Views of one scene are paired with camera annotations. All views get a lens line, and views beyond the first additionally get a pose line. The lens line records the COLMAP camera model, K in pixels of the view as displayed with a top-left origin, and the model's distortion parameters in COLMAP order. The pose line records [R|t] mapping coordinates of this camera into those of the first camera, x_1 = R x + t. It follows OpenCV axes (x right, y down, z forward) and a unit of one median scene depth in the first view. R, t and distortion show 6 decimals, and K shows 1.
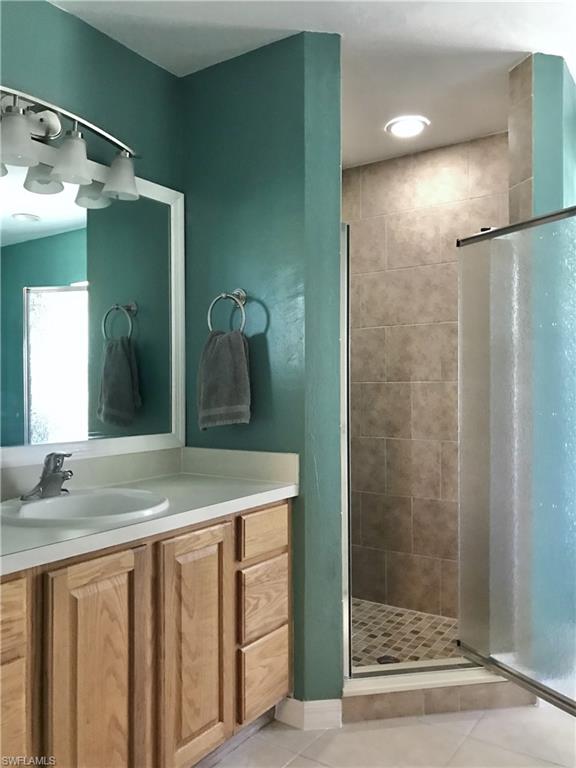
lens RADIAL K [[636.3, 0, 287.1], [0, 636.3, 383.2], [0, 0, 1]] dist [0.034993, -0.022940]
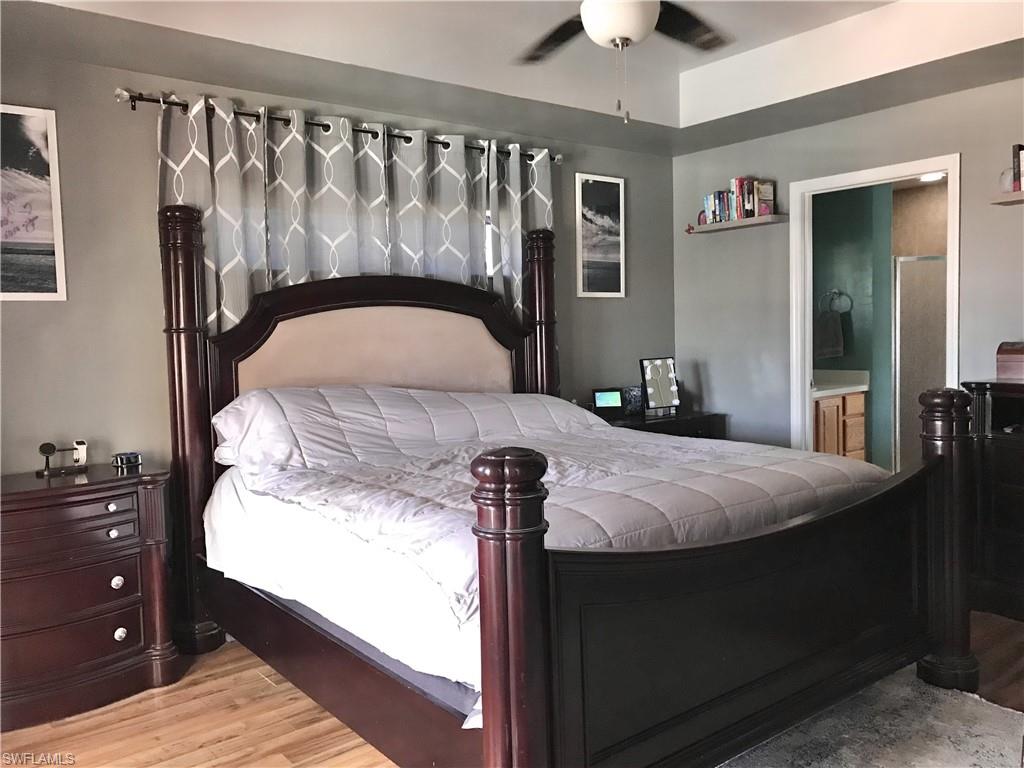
lens RADIAL K [[848.4, 0, 514.2], [0, 848.4, 387.4], [0, 0, 1]] dist [0.034993, -0.022940]
pose [[0.960658, 0.000080, -0.277735, -0.326419], [0.020509, 0.997249, 0.071225, -0.056221], [0.276977, -0.074119, 0.958014, -2.016141]]
